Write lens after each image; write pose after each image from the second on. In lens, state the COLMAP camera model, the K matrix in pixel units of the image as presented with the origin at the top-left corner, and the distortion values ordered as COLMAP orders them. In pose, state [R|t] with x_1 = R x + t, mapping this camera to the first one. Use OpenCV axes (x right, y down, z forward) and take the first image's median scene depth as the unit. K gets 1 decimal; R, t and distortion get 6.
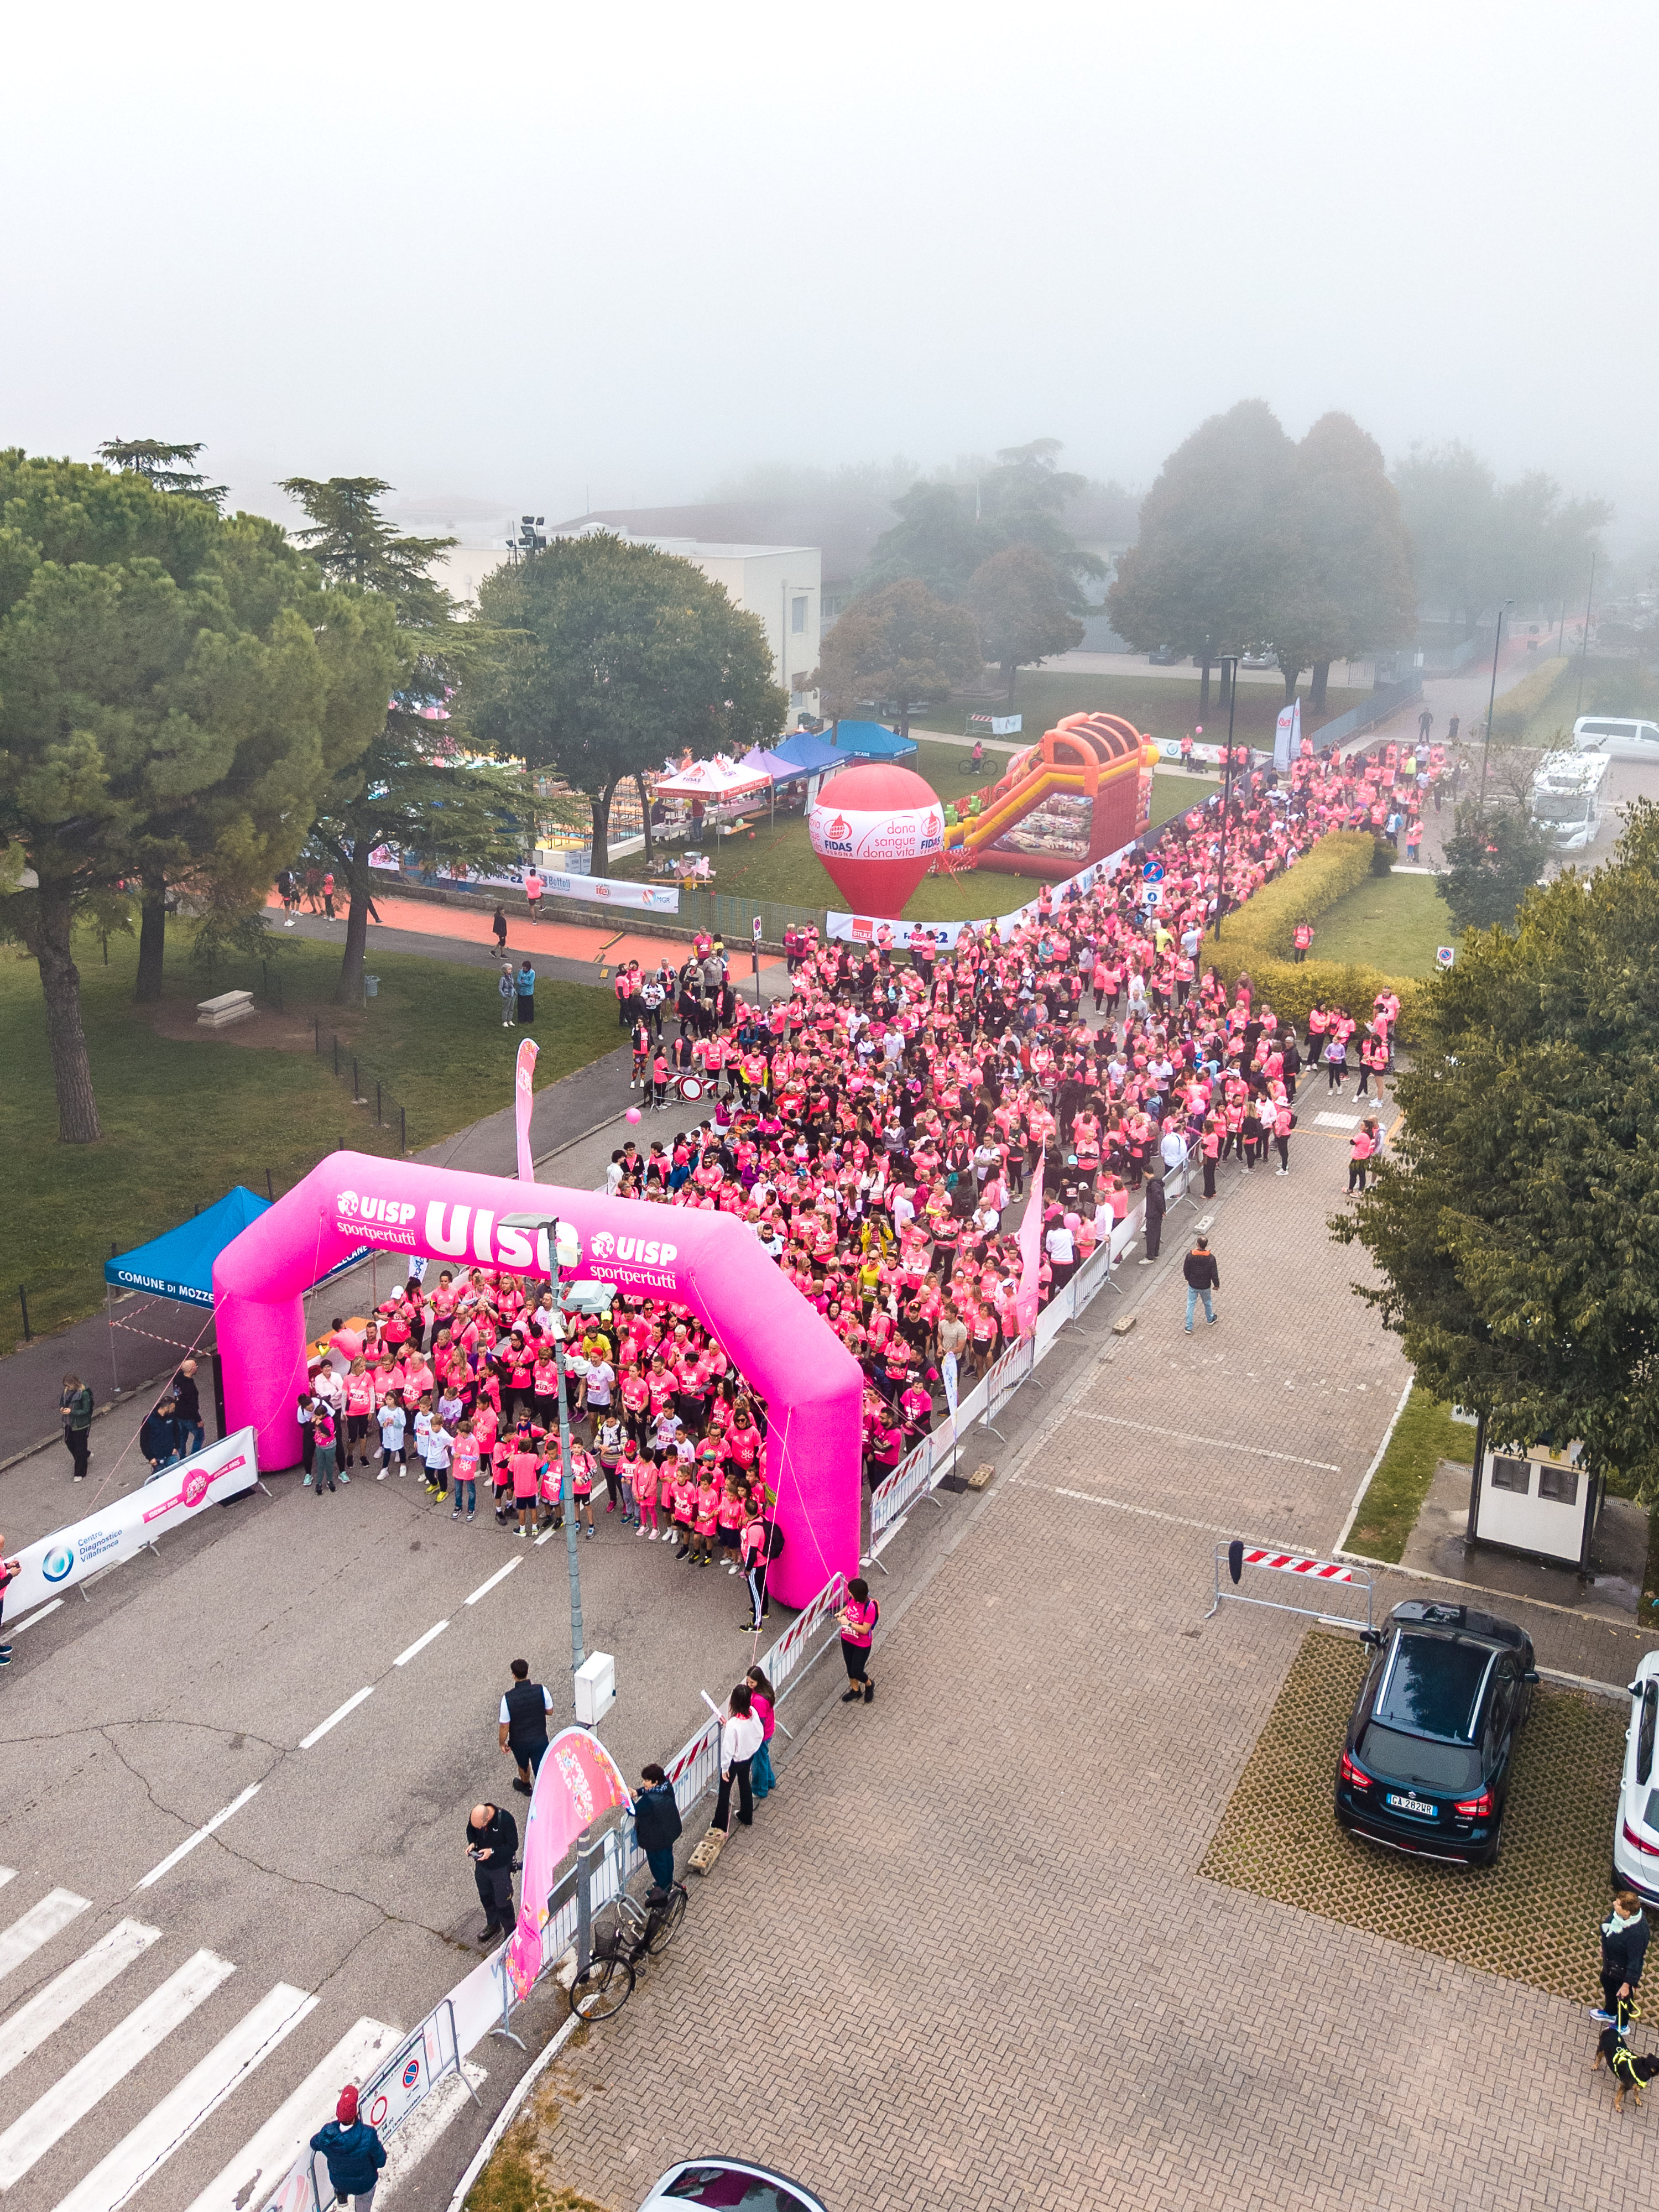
lens RADIAL K [[2040.7, 0, 760.2], [0, 2040.7, 964.5], [0, 0, 1]] dist [0.111890, -0.180903]
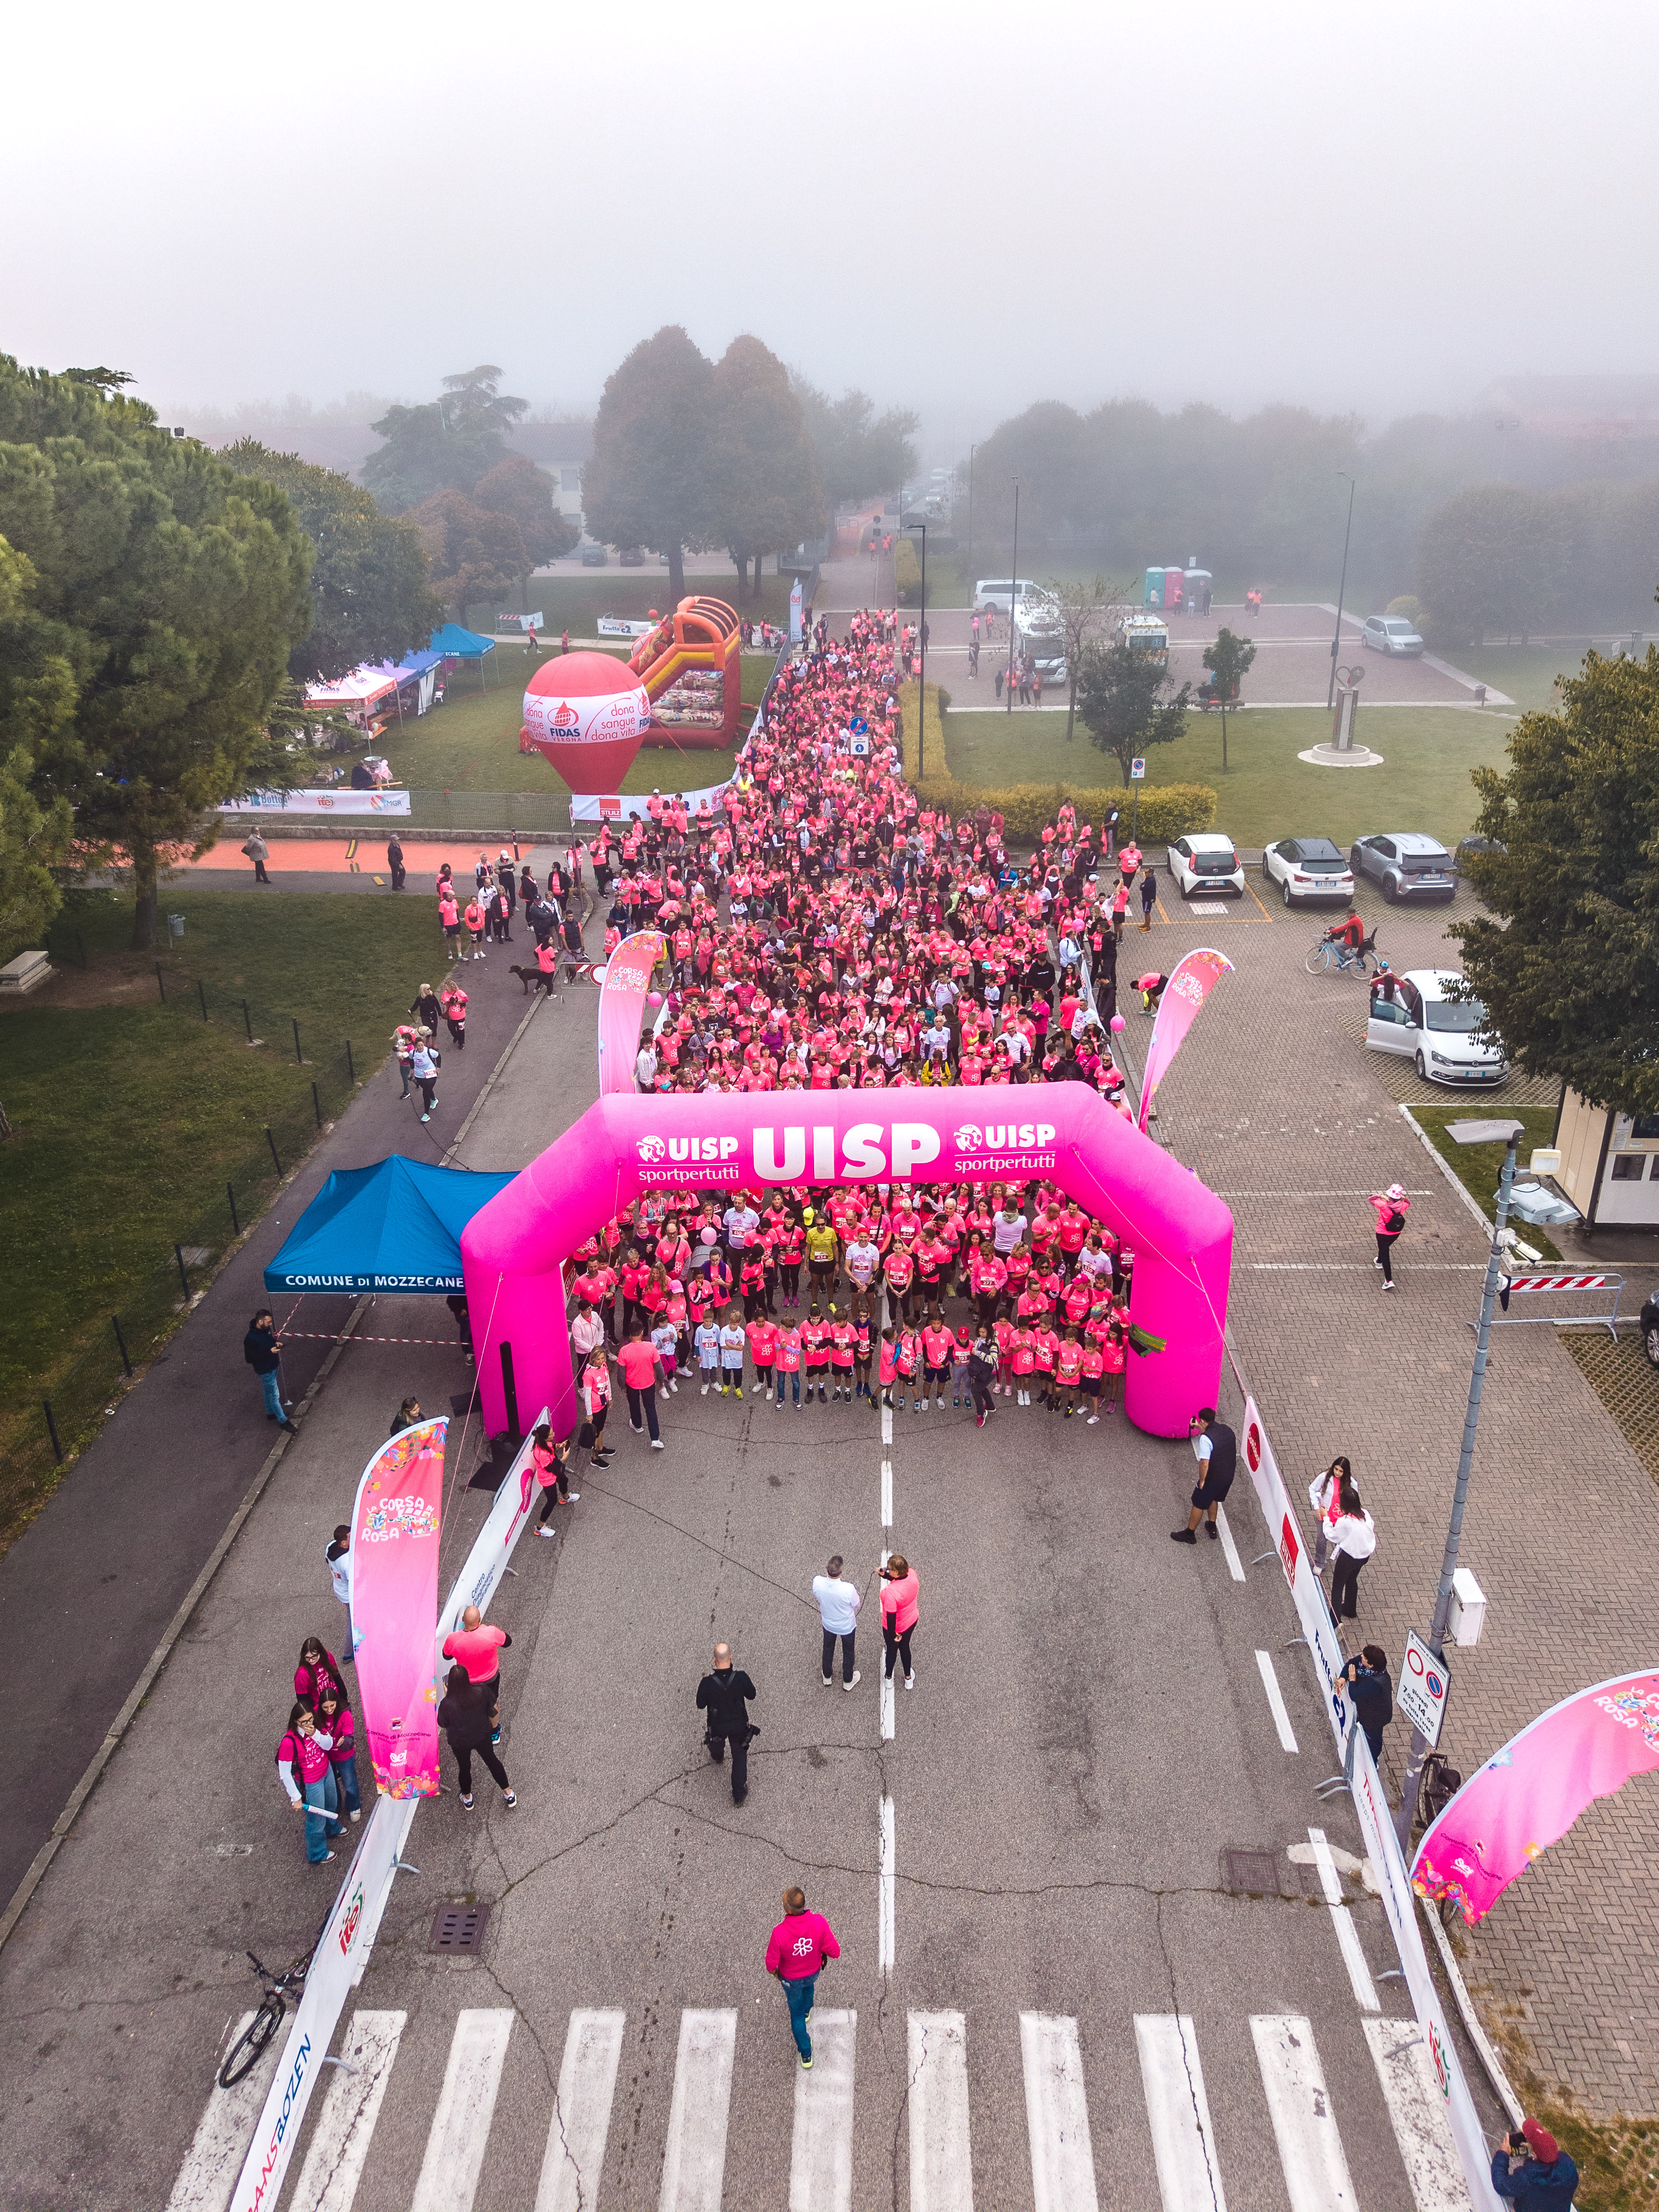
lens RADIAL K [[1593.7, 0, 837.9], [0, 1593.7, 1034.2], [0, 0, 1]] dist [0.063884, -0.073864]
pose [[0.904770, -0.178871, 0.386518, -0.216798], [0.127385, 0.979641, 0.155167, -0.017474], [-0.406404, -0.091154, 0.909135, 0.186521]]
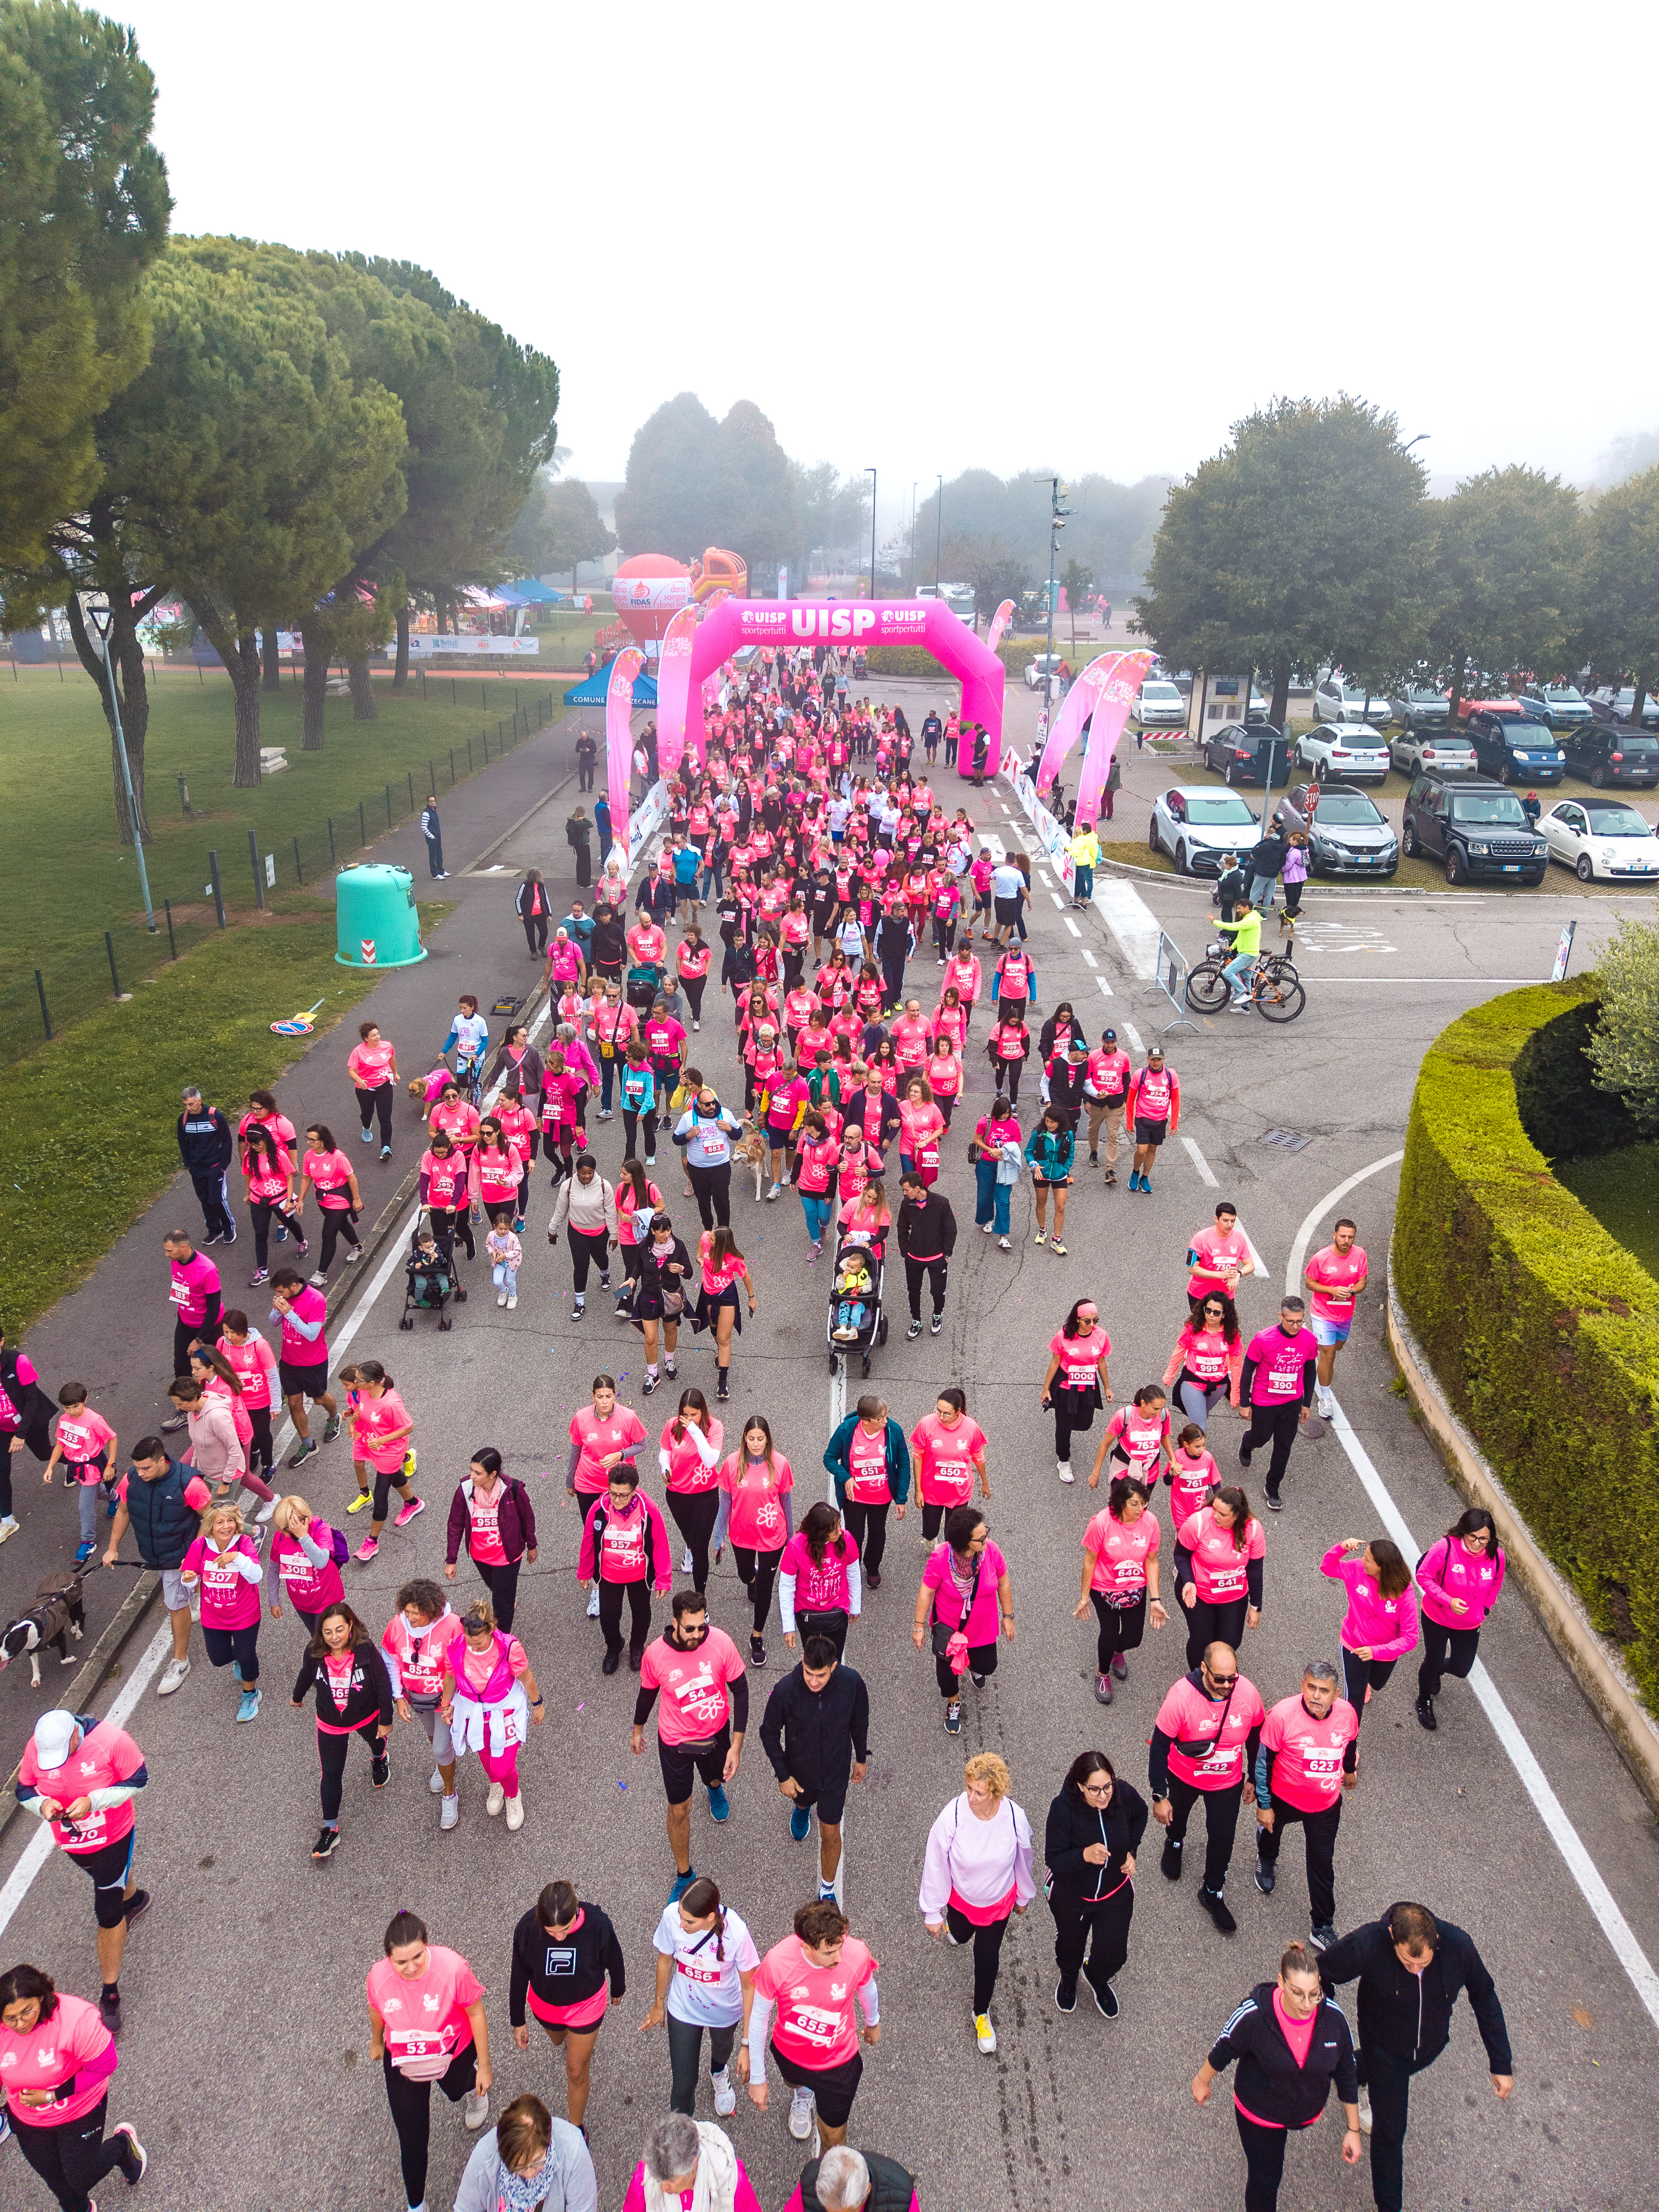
lens RADIAL K [[1526.0, 0, 829.5], [0, 1526.0, 1106.0], [0, 0, 1]] dist [0.035614, -0.055456]
pose [[0.897679, -0.153812, 0.412934, -0.465069], [0.105701, 0.984904, 0.137079, 0.221123], [-0.427784, -0.079405, 0.900386, -0.250455]]
